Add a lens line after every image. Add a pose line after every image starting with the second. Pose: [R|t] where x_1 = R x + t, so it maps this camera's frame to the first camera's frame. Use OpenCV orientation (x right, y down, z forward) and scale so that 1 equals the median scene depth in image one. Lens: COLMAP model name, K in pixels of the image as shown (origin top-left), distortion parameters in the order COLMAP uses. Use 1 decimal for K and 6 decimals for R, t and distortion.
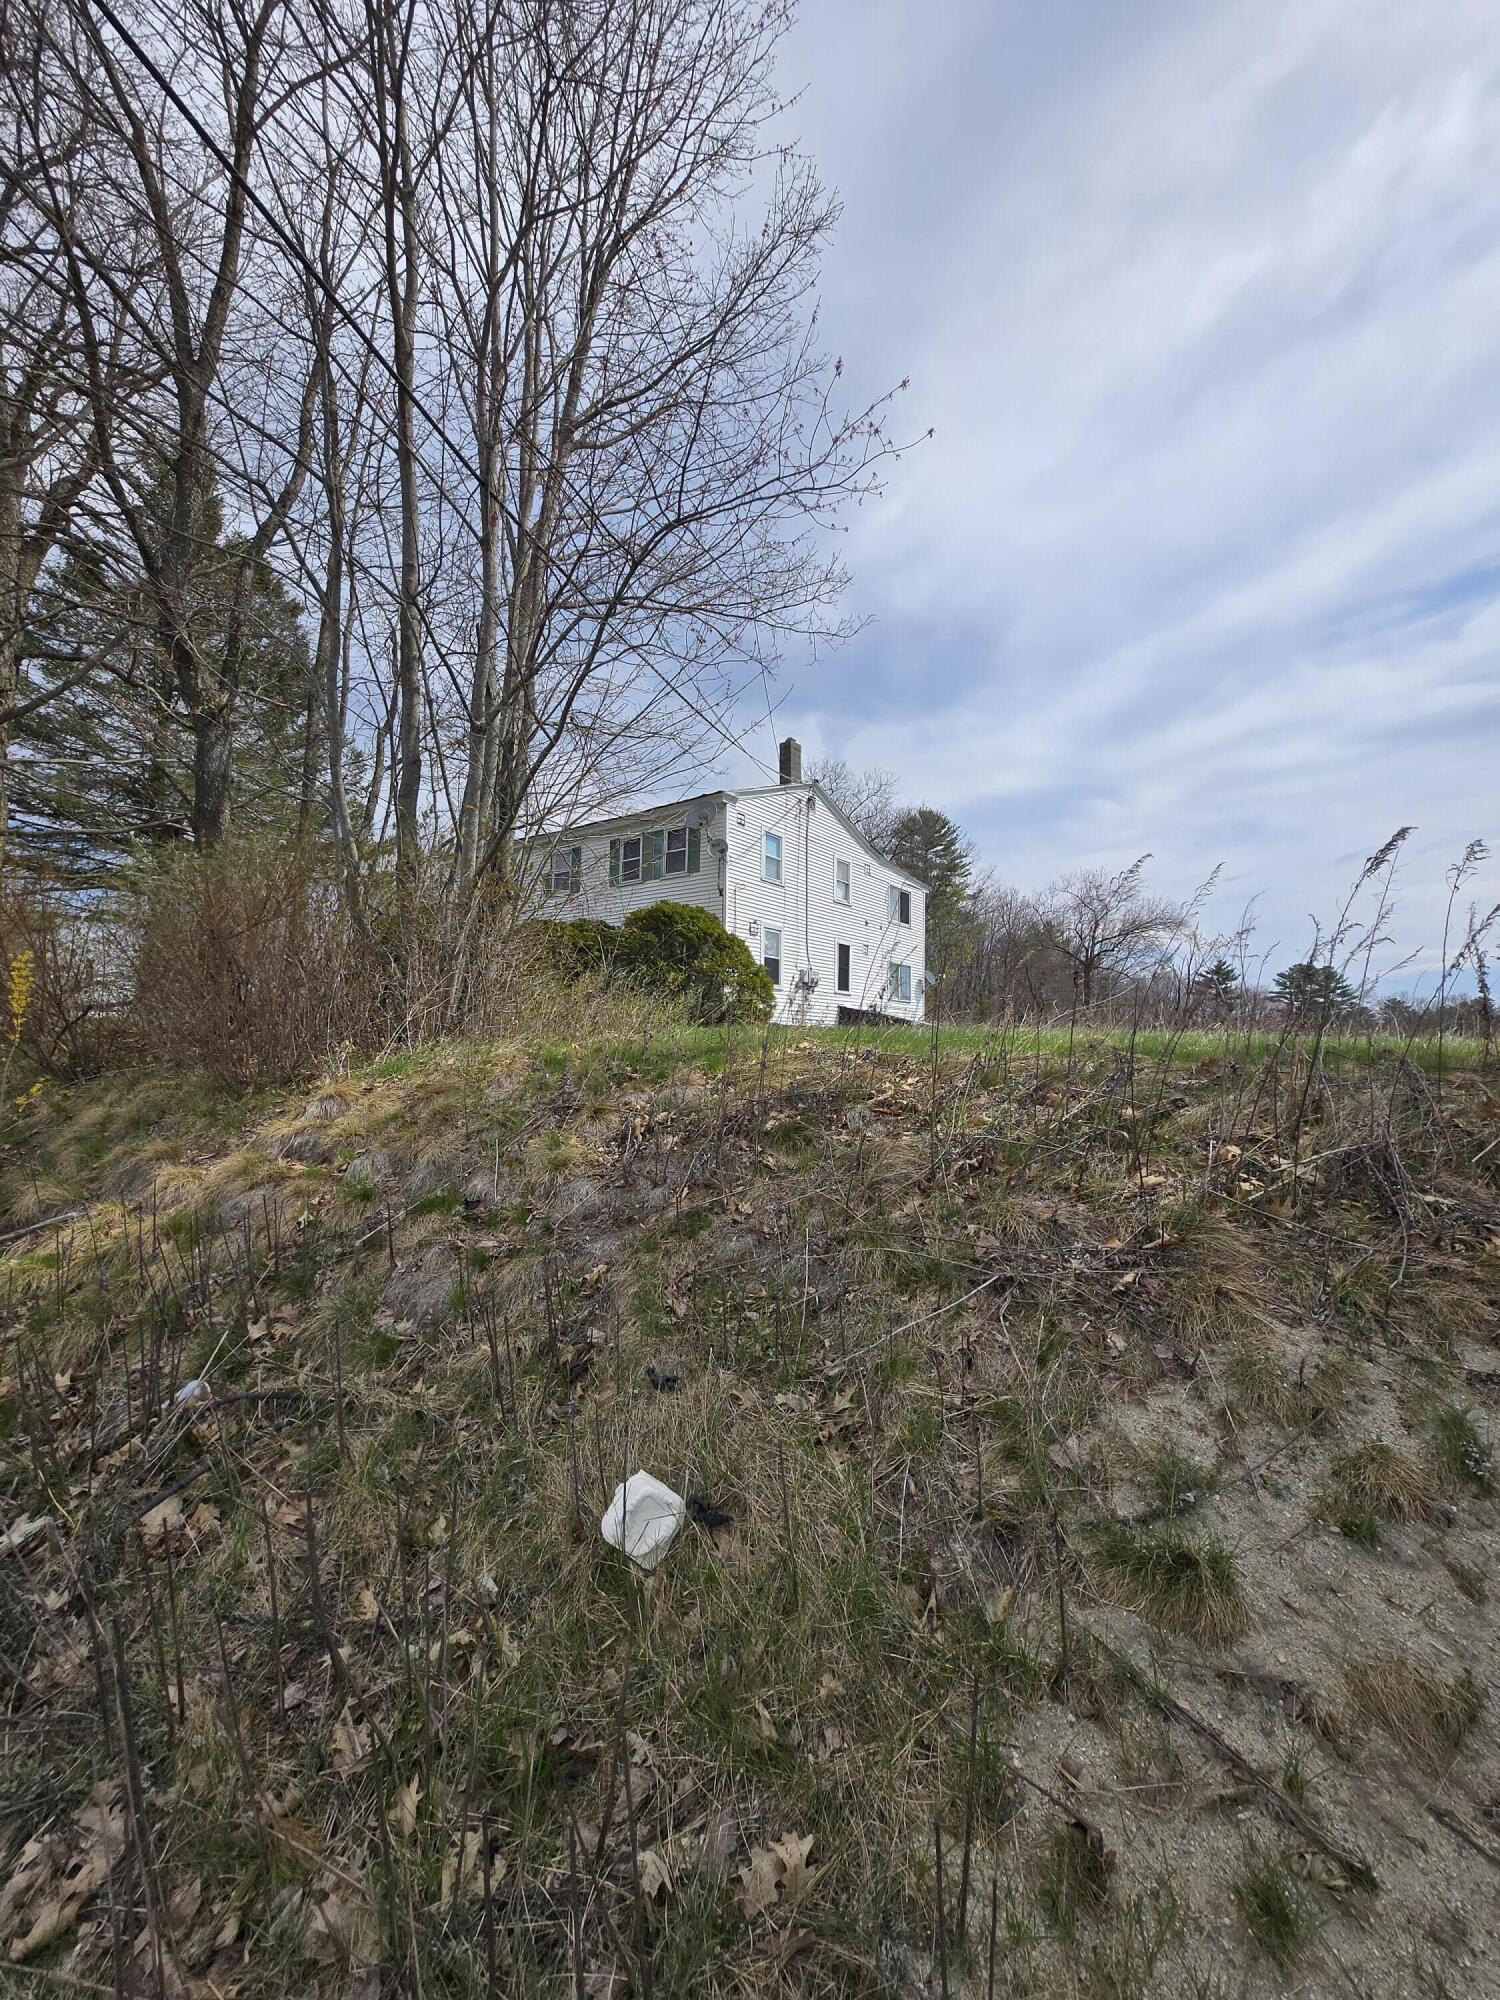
lens RADIAL K [[784.7, 0, 748.1], [0, 784.7, 998.9], [0, 0, 1]] dist [0.001551, -0.000077]
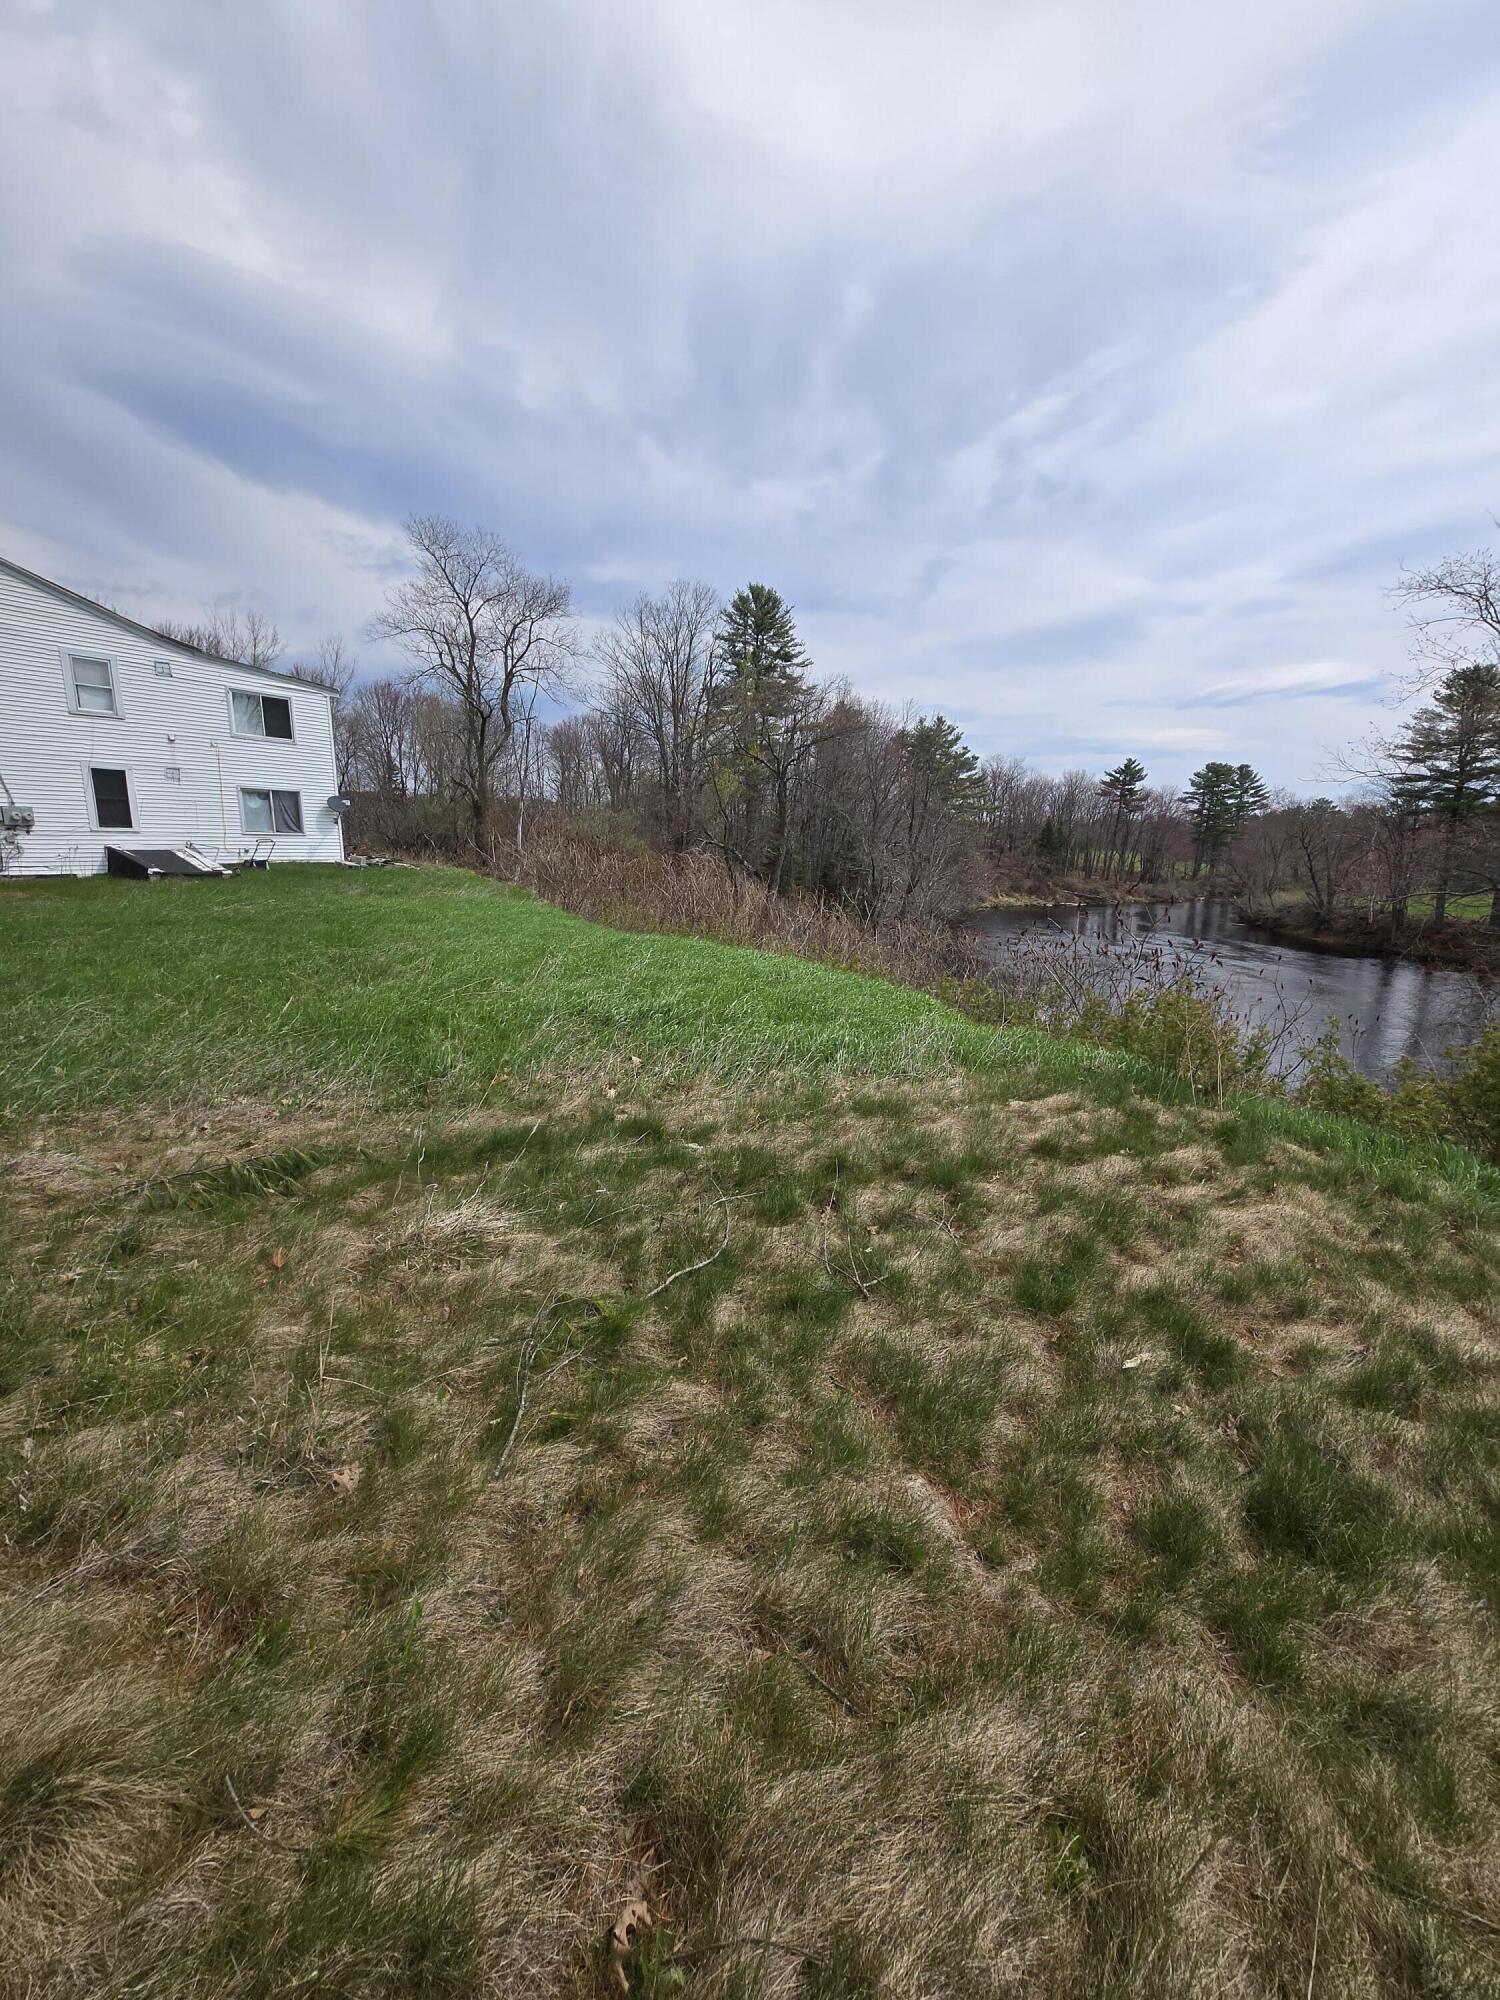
lens RADIAL K [[784.7, 0, 749.2], [0, 784.7, 1003.6], [0, 0, 1]] dist [0.001551, -0.000077]
pose [[0.999360, -0.013889, 0.032953, 2.408274], [0.005107, 0.967481, 0.252890, -0.117871], [-0.035393, -0.252560, 0.966934, 0.421754]]
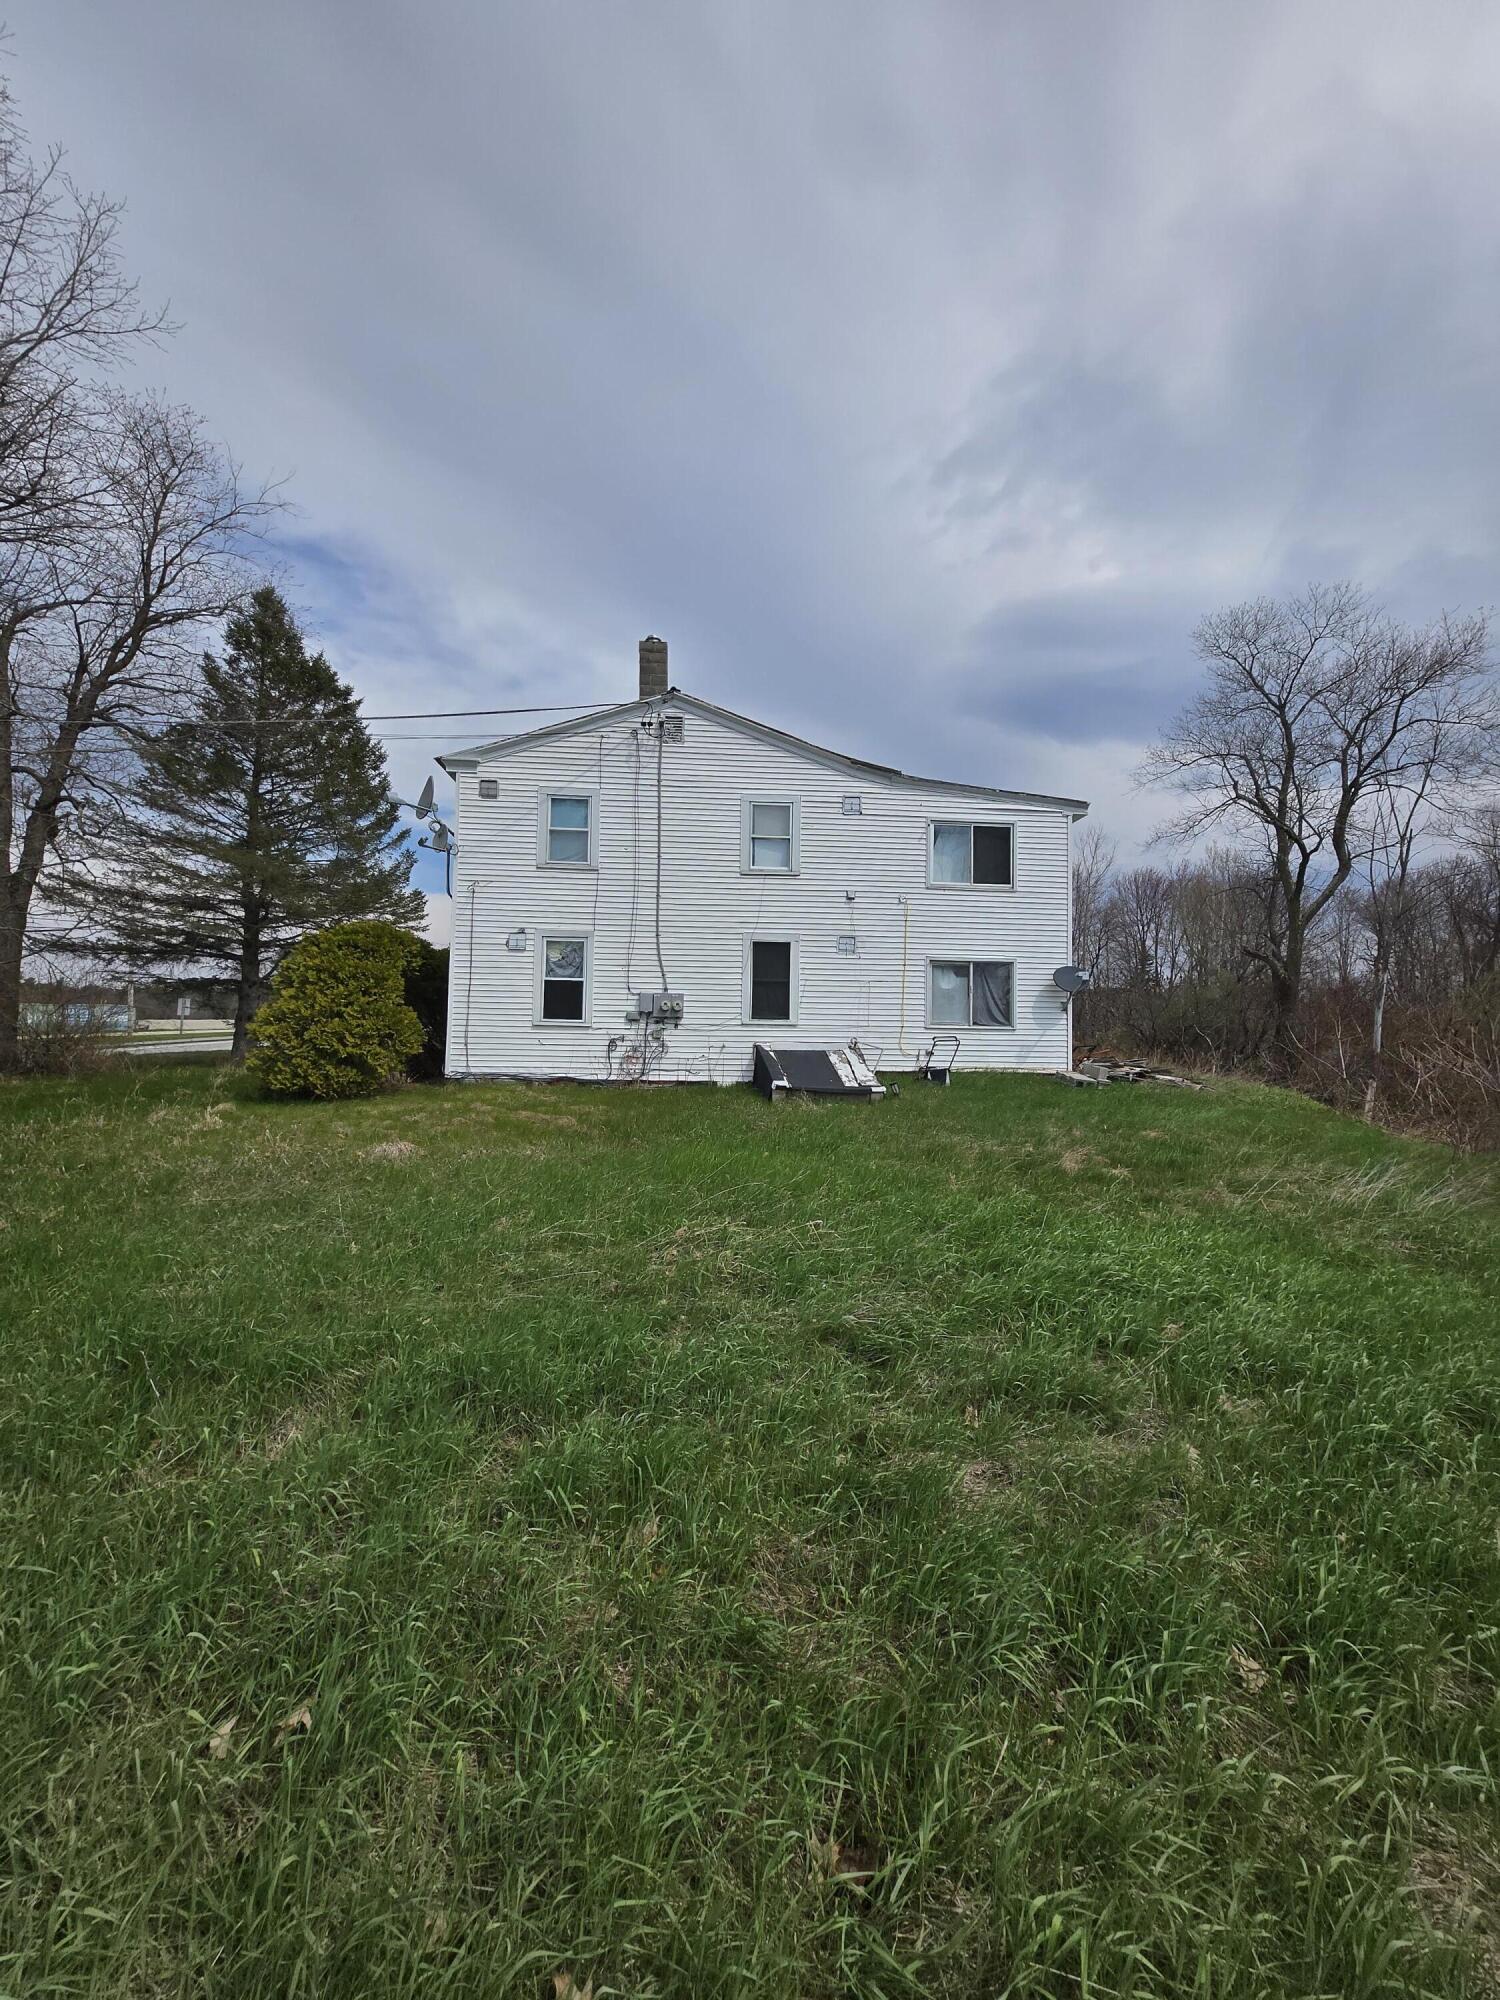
lens RADIAL K [[784.7, 0, 748.6], [0, 784.7, 1000.3], [0, 0, 1]] dist [0.001551, -0.000077]
pose [[0.665247, -0.034840, -0.745810, 1.772894], [0.038077, 0.999194, -0.012712, -0.058040], [0.745652, -0.019942, 0.666038, 1.881234]]
